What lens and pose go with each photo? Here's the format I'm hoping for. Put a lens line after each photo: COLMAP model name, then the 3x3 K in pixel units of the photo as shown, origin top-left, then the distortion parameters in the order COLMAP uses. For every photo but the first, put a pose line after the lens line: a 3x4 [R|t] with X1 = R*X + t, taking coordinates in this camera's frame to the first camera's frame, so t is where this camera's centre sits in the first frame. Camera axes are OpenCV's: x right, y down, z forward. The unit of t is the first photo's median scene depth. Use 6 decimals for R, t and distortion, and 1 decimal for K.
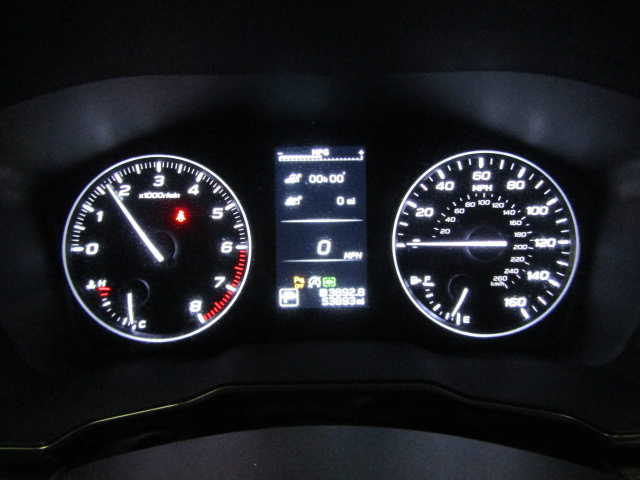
lens RADIAL K [[450.3, 0, 320.0], [0, 450.3, 240.0], [0, 0, 1]] dist [-0.005639, -0.001153]
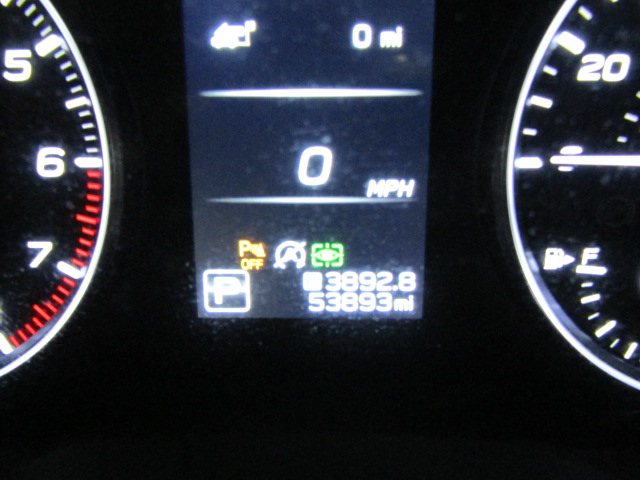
lens RADIAL K [[450.3, 0, 320.0], [0, 450.3, 240.0], [0, 0, 1]] dist [-0.005639, -0.001153]
pose [[0.999760, 0.016239, -0.014734, 0.020025], [-0.013375, 0.984105, 0.177084, 0.010702], [0.017375, -0.176844, 0.984086, 0.628048]]
